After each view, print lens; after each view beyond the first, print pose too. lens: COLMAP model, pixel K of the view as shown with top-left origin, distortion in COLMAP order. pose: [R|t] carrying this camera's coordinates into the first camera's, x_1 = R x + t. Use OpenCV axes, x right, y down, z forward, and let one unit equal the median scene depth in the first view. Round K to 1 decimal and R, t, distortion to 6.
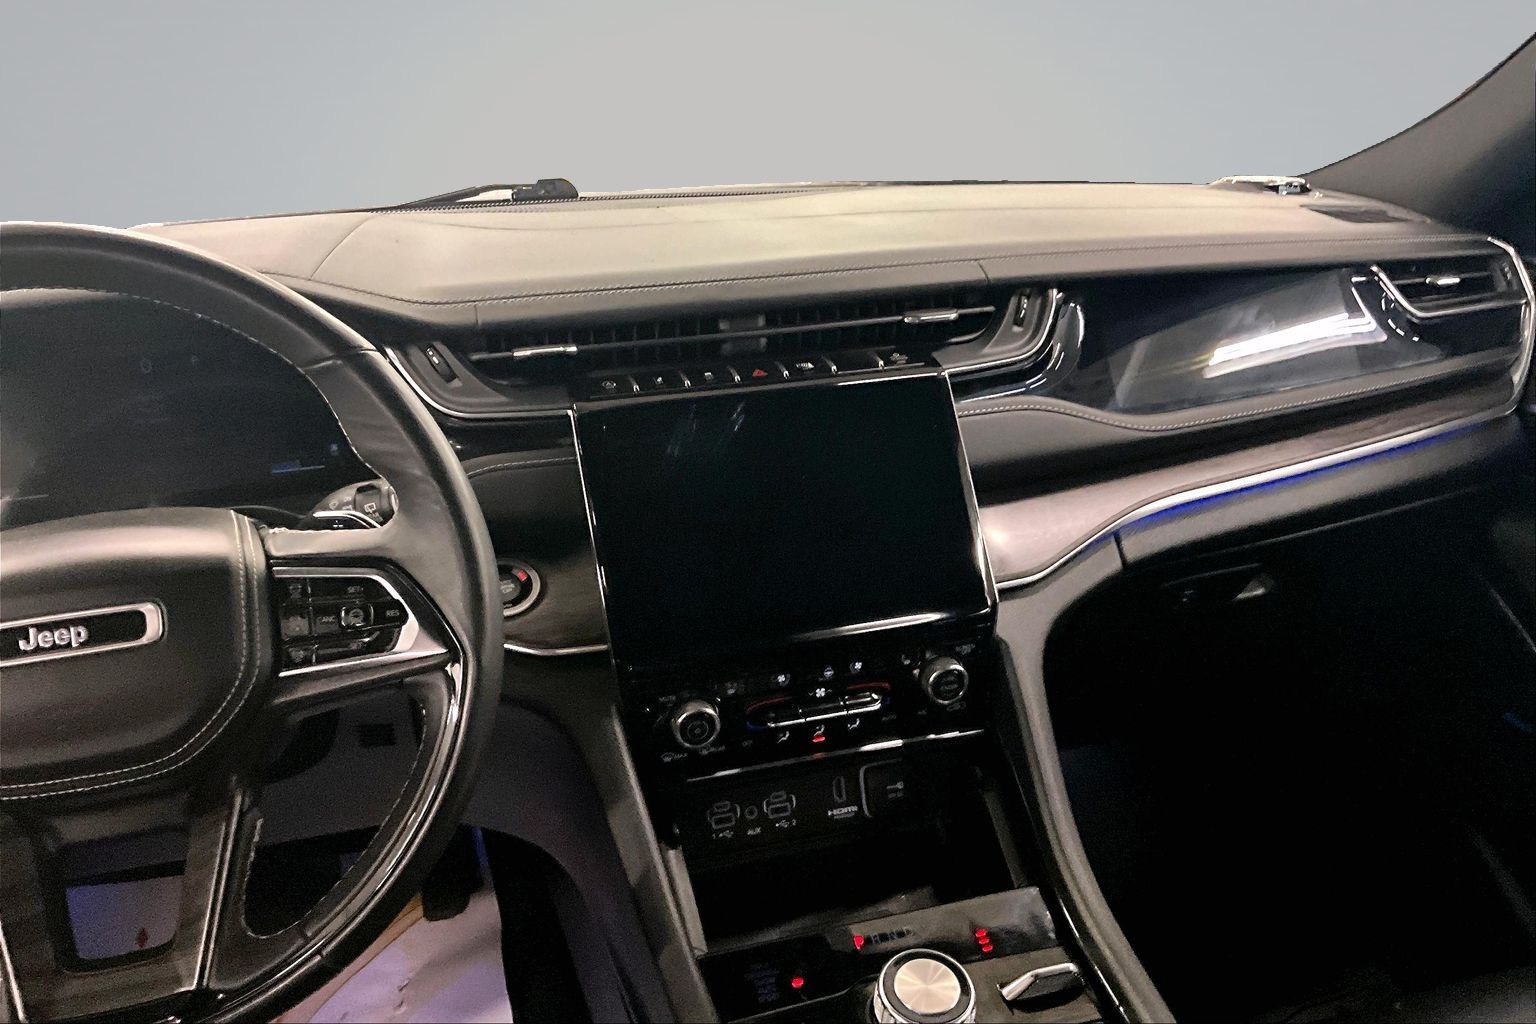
lens RADIAL K [[1221.9, 0, 796.0], [0, 1221.9, 512.9], [0, 0, 1]] dist [0.062714, -0.094767]
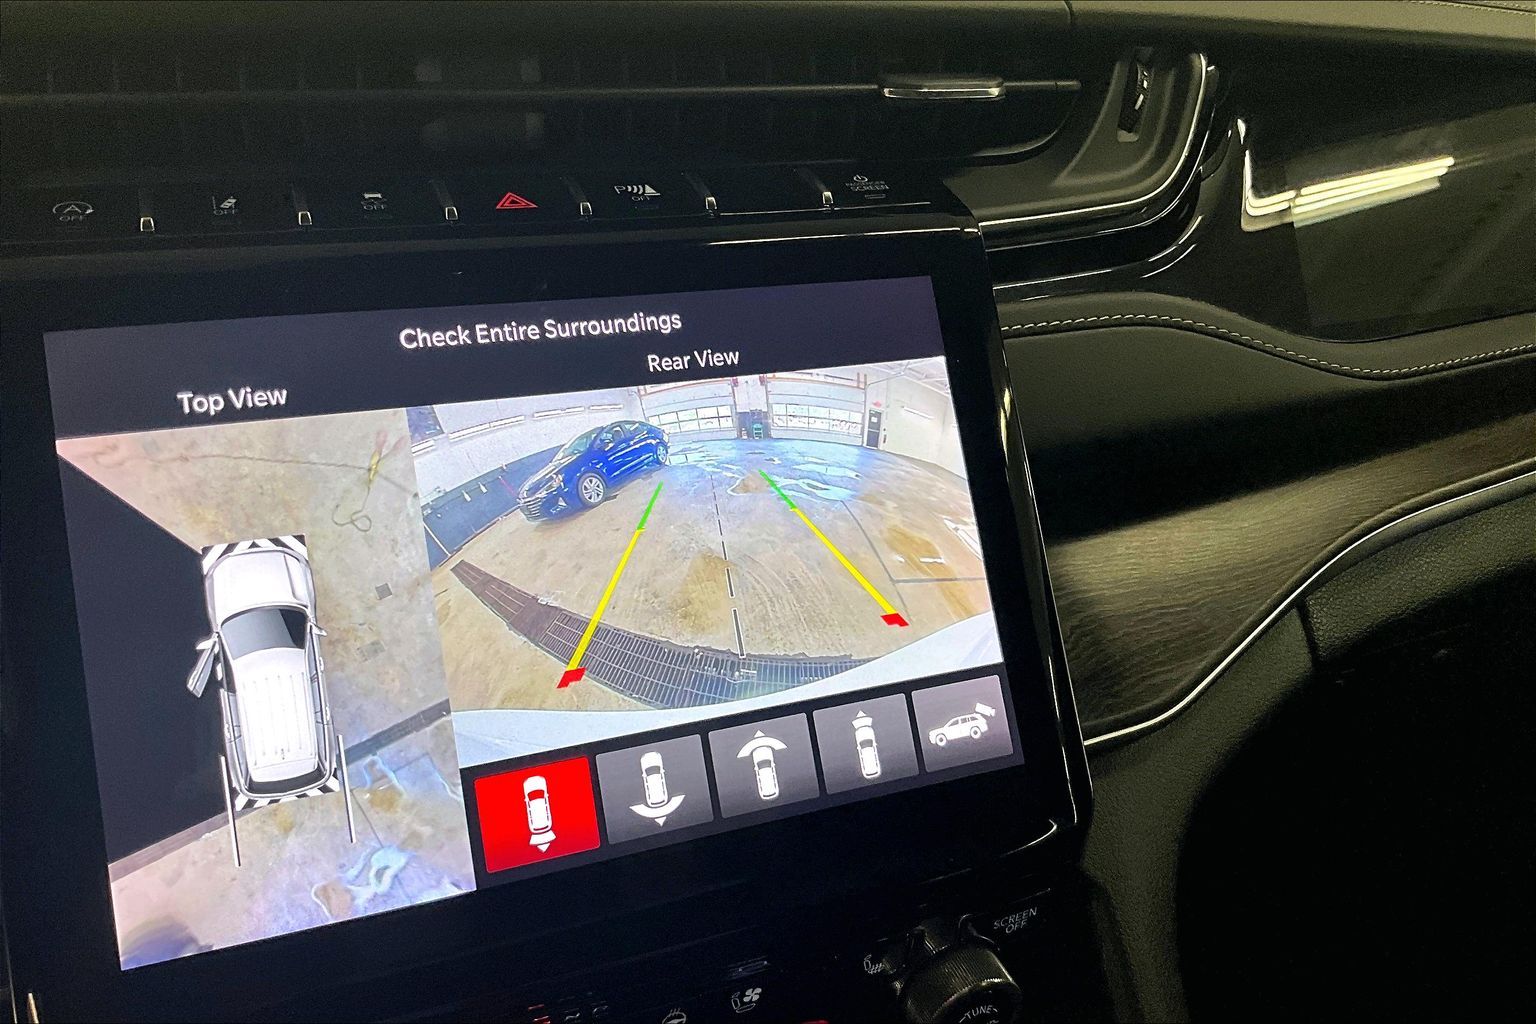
lens RADIAL K [[1221.9, 0, 796.0], [0, 1221.9, 512.9], [0, 0, 1]] dist [0.062714, -0.094767]
pose [[0.990741, 0.023119, 0.133786, 0.007003], [-0.038016, 0.993216, 0.109891, -0.061831], [-0.130338, -0.113960, 0.984899, 0.583781]]
